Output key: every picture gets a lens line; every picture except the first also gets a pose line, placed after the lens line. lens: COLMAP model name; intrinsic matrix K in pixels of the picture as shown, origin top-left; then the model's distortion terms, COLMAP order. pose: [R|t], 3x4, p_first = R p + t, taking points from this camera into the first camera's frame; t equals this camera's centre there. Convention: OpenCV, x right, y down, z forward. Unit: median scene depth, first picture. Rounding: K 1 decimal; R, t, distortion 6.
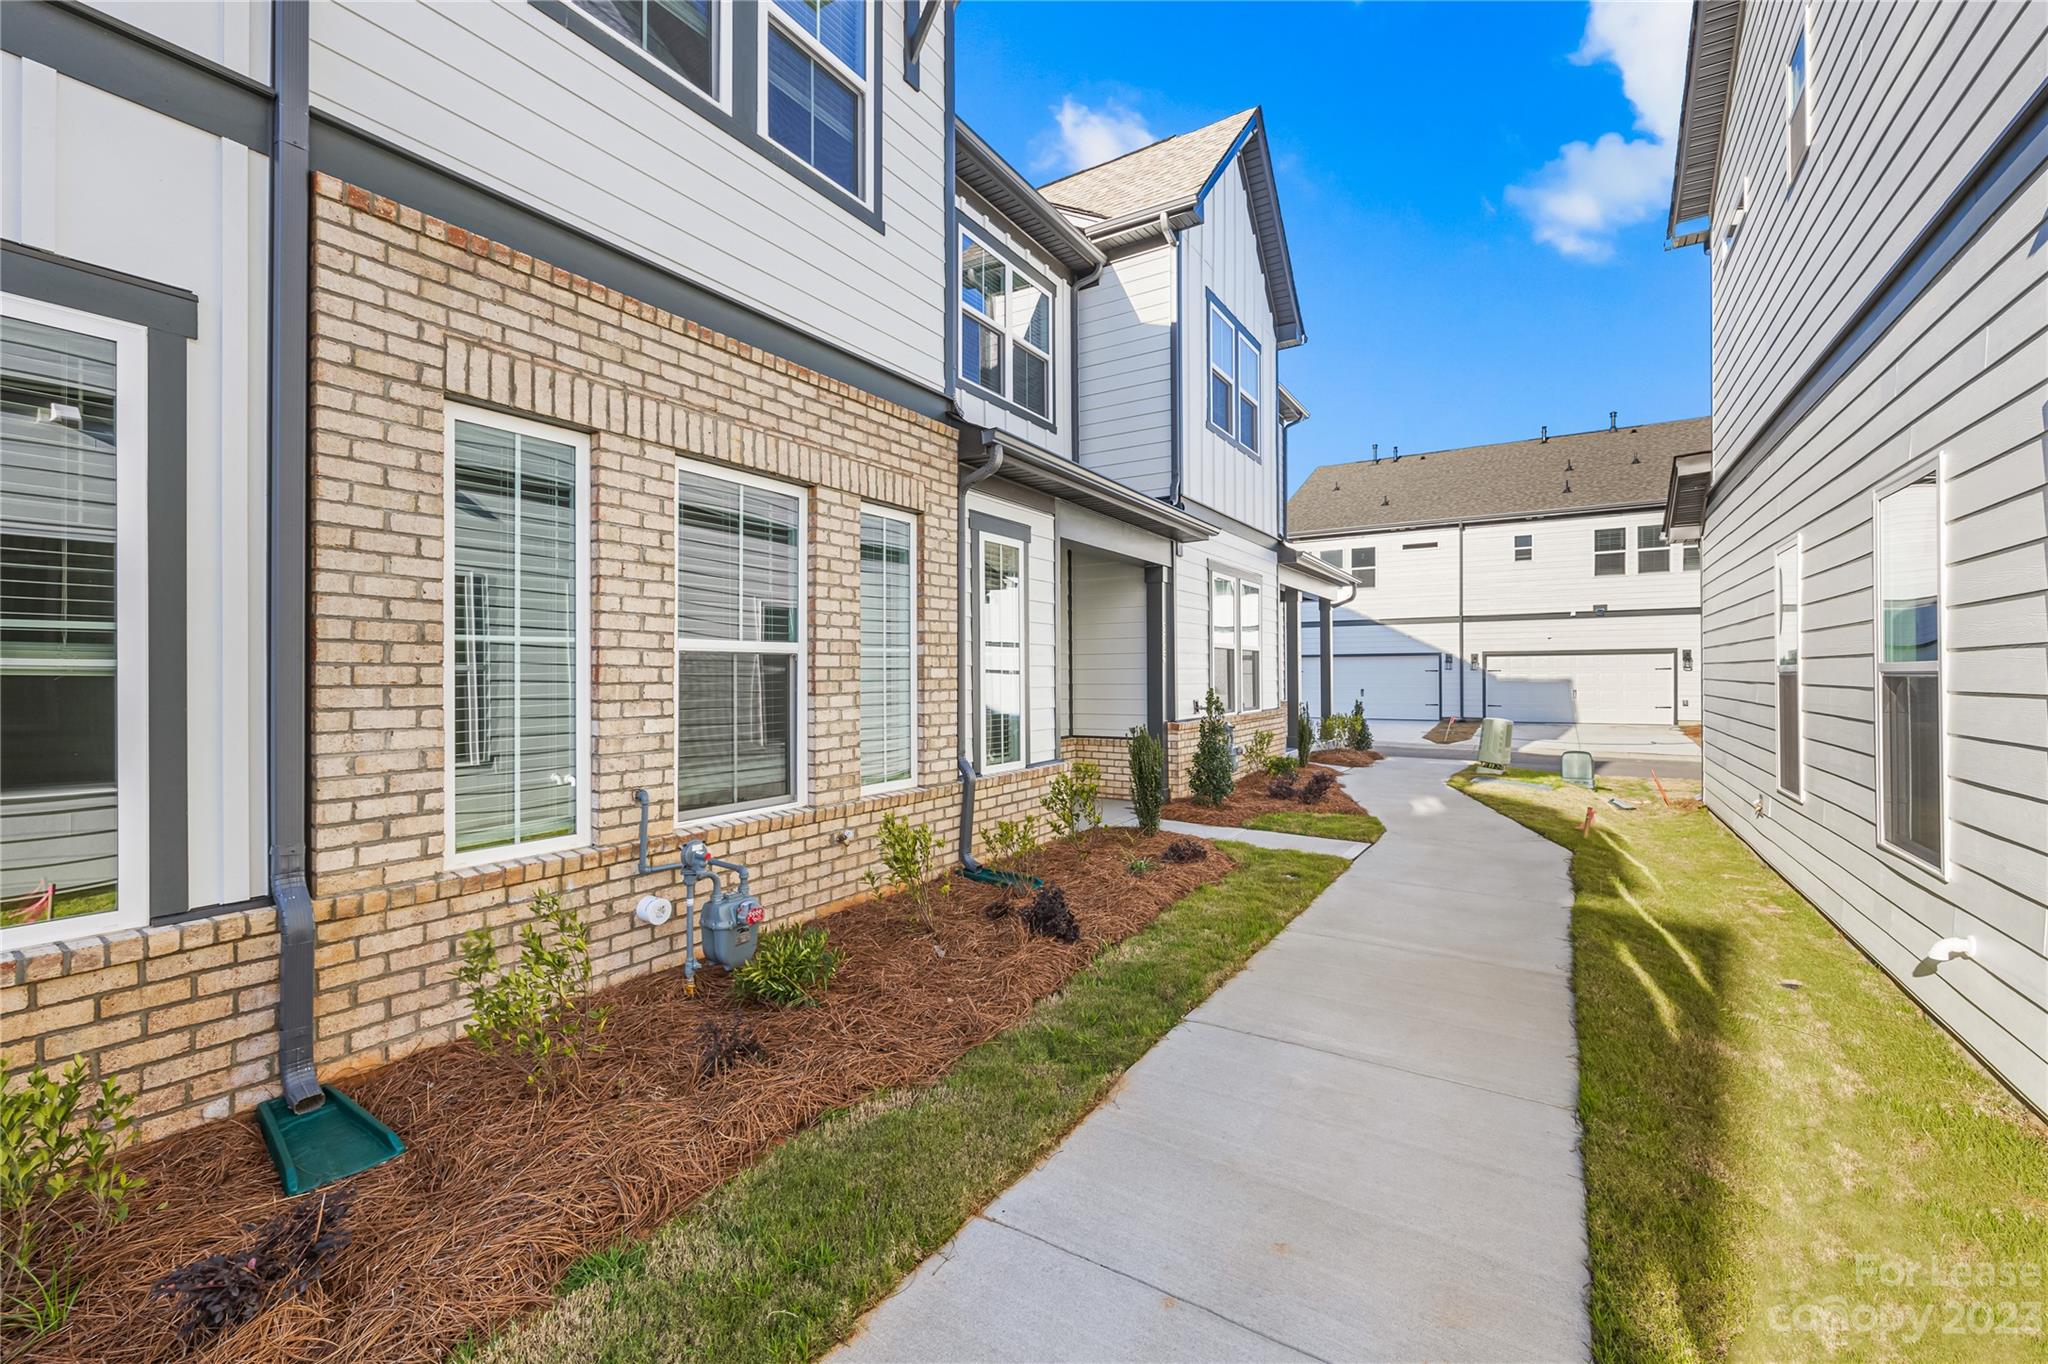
lens RADIAL K [[837.7, 0, 1021.8], [0, 837.7, 664.3], [0, 0, 1]] dist [-0.001121, -0.000376]
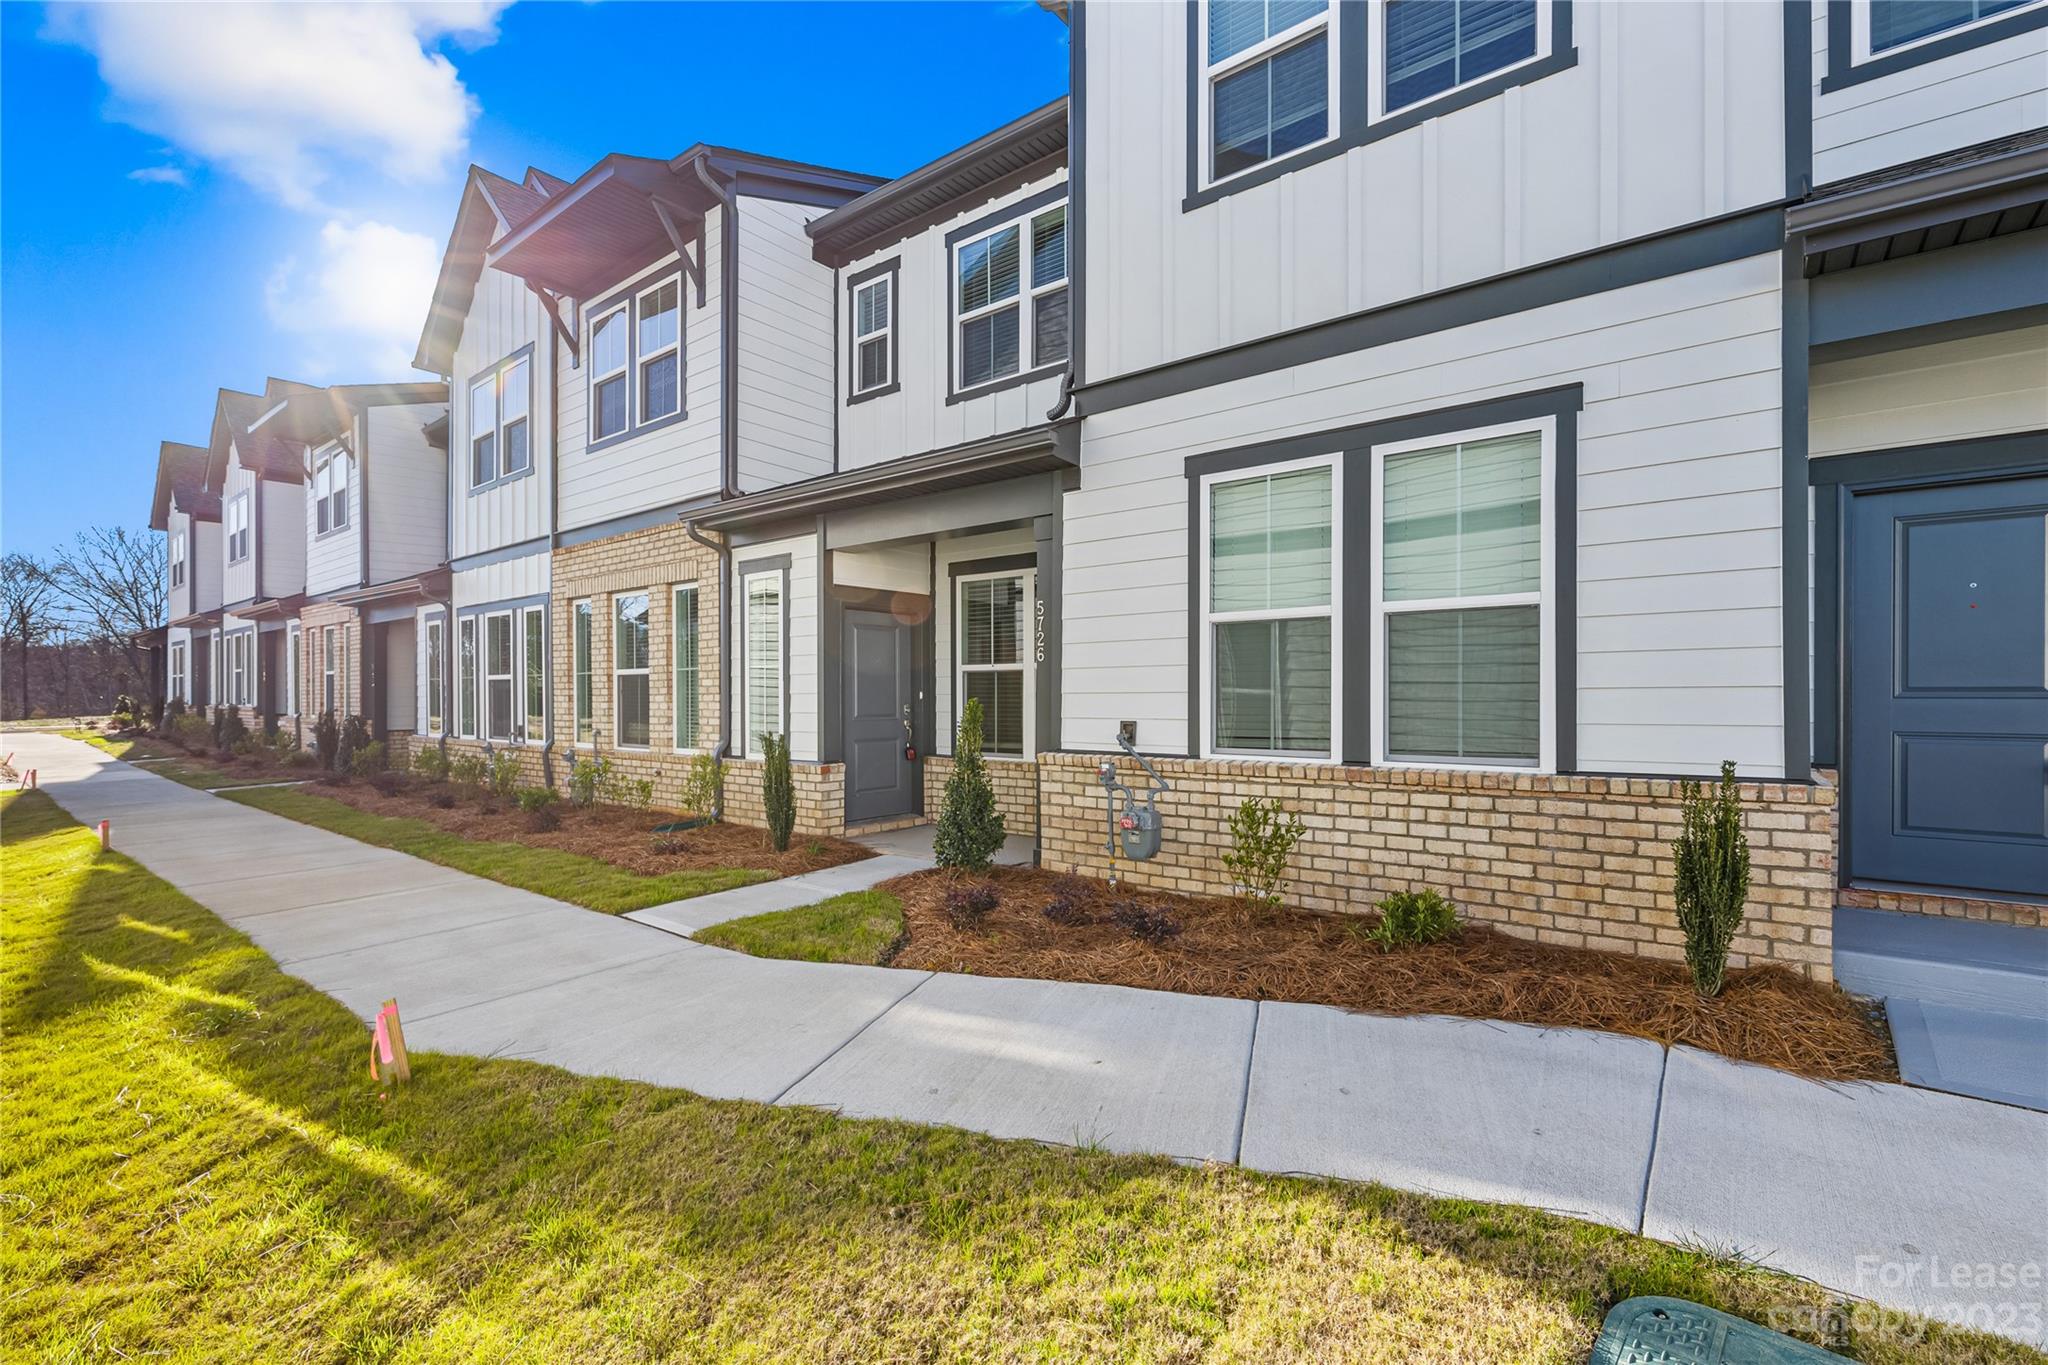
lens RADIAL K [[837.7, 0, 1028.7], [0, 837.7, 703.0], [0, 0, 1]] dist [-0.001121, -0.000376]
pose [[-0.071379, -0.005034, -0.997437, 2.006994], [0.001598, 0.999985, -0.005162, 0.083076], [0.997448, -0.001962, -0.071370, 2.496230]]
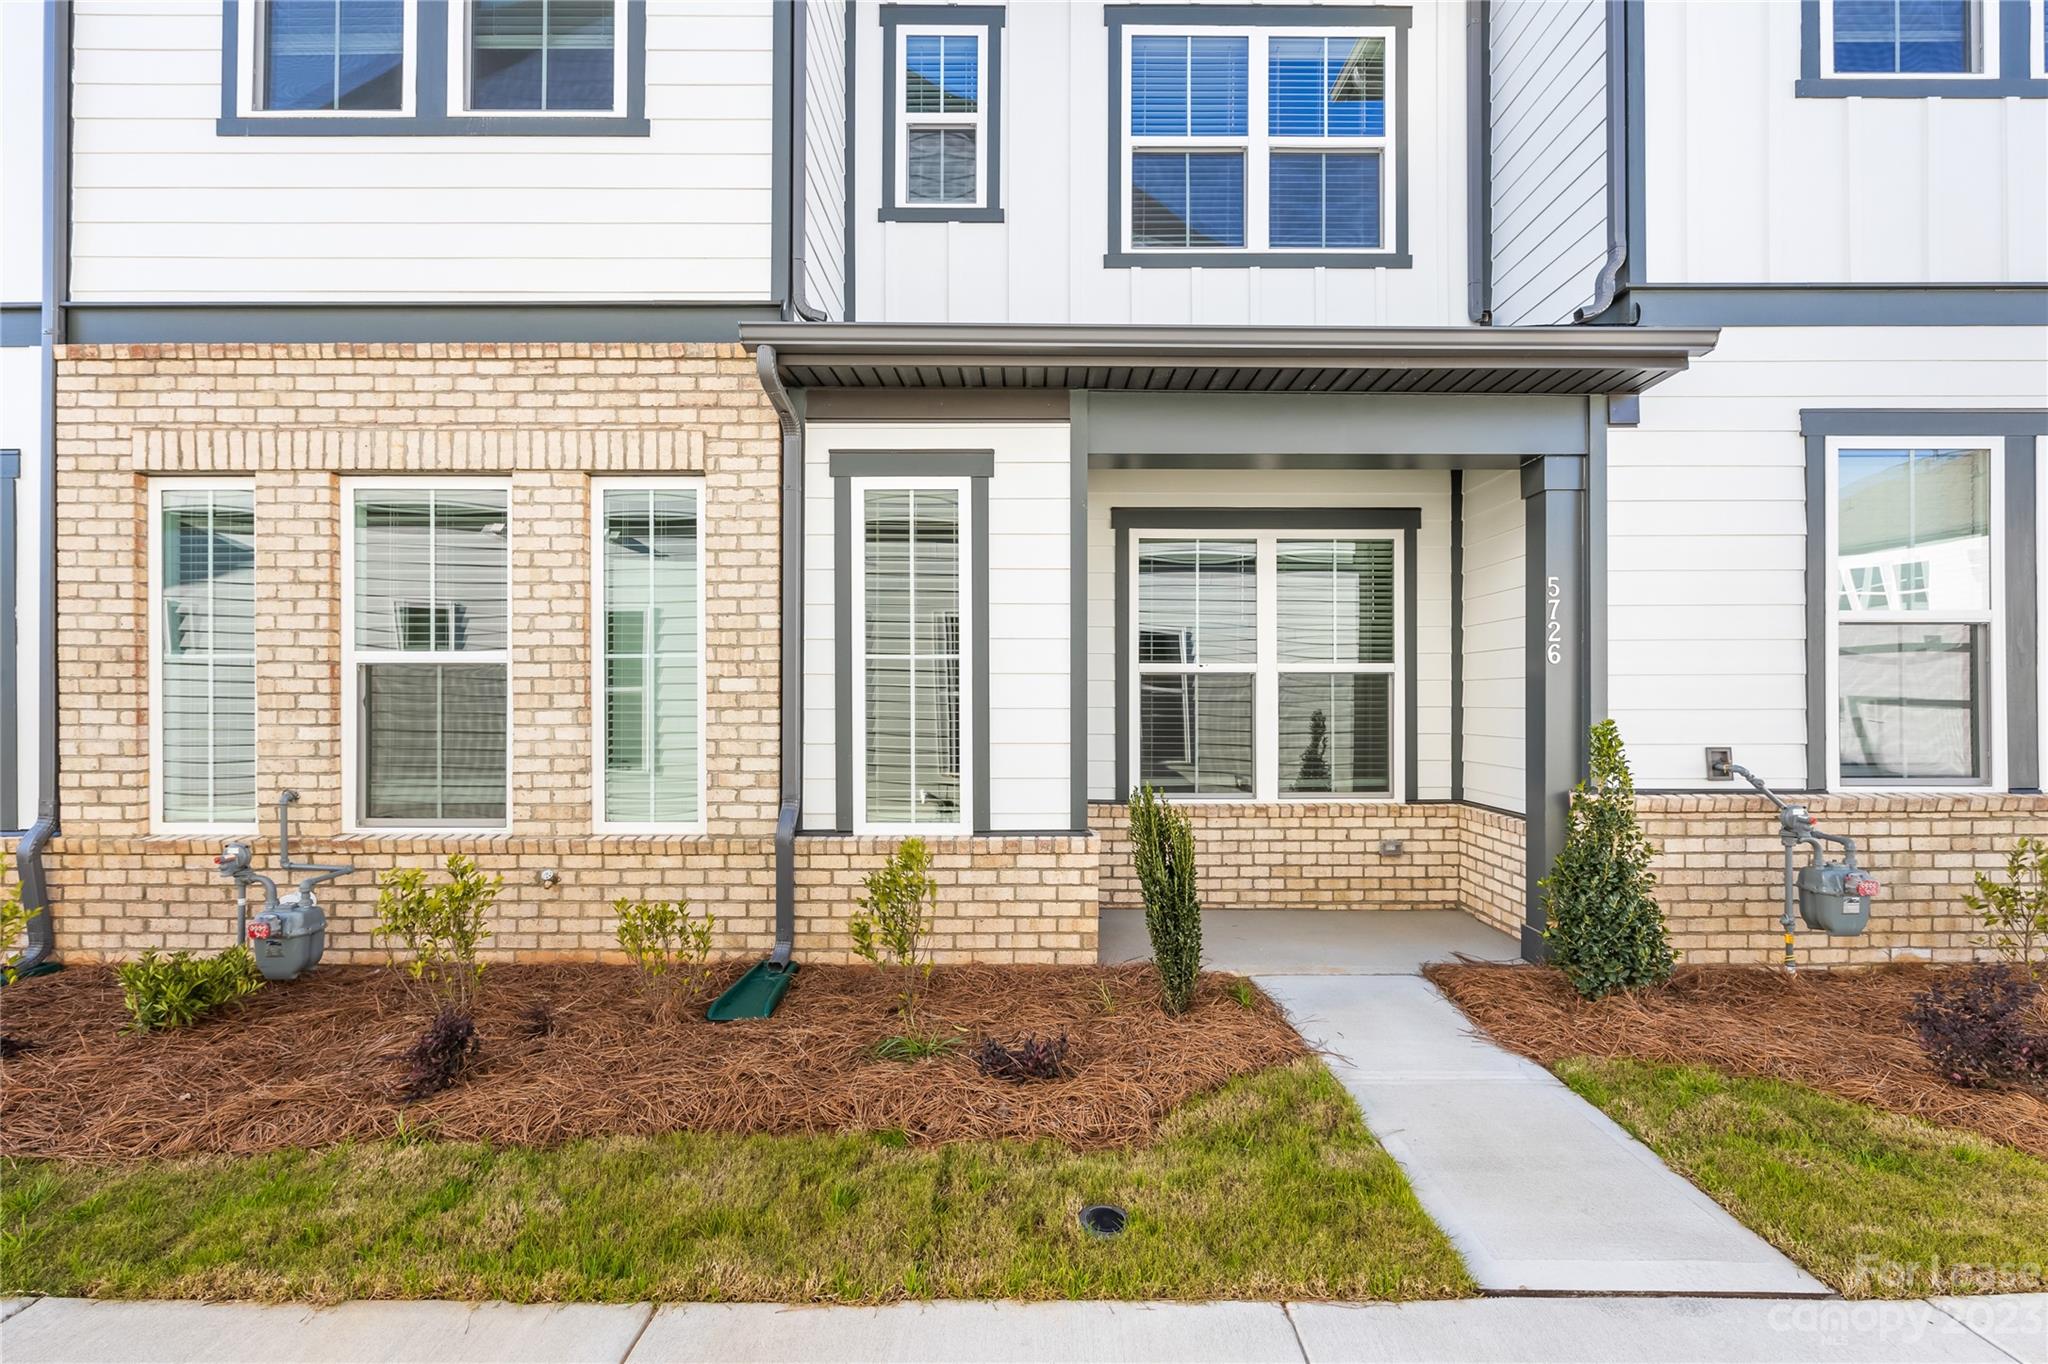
lens RADIAL K [[837.7, 0, 1021.8], [0, 837.7, 690.7], [0, 0, 1]] dist [-0.001121, -0.000376]
pose [[0.538122, -0.005305, -0.842851, 0.968981], [0.007937, 0.999968, -0.001227, 0.027783], [0.842830, -0.006030, 0.538146, 1.206390]]
